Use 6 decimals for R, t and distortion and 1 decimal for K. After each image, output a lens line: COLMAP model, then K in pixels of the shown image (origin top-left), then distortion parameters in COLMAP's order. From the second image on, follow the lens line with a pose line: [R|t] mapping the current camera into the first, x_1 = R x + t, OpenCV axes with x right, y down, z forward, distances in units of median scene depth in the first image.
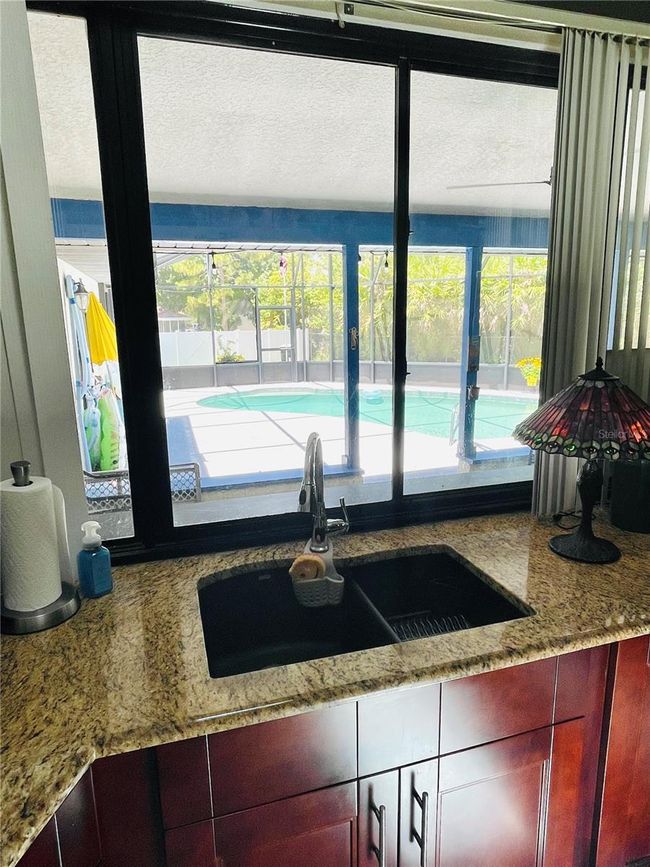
lens RADIAL K [[549.1, 0, 325.0], [0, 549.1, 433.5], [0, 0, 1]] dist [-0.006704, -0.001115]
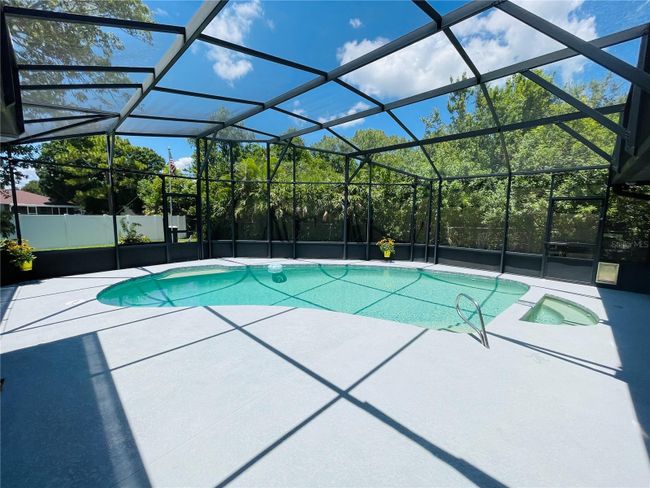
lens RADIAL K [[263.4, 0, 325.0], [0, 263.4, 244.0], [0, 0, 1]] dist [-0.001091, 0.000171]
pose [[0.868533, -0.020117, 0.495222, -0.109584], [0.067371, 0.994694, -0.077749, -0.064921], [-0.491031, 0.100891, 0.865280, 0.387813]]
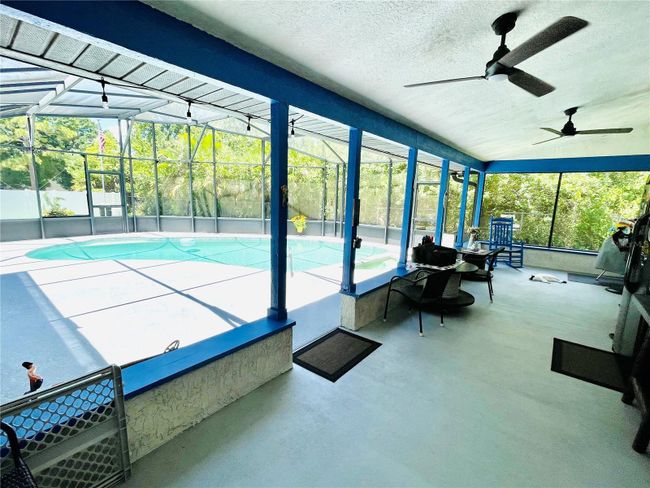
lens RADIAL K [[303.1, 0, 325.0], [0, 303.1, 244.0], [0, 0, 1]] dist [0.001423, 0.000672]
pose [[0.827095, -0.041559, 0.560524, -0.076090], [0.065260, 0.997618, -0.022330, -0.023674], [-0.558261, 0.055049, 0.827837, 0.181407]]
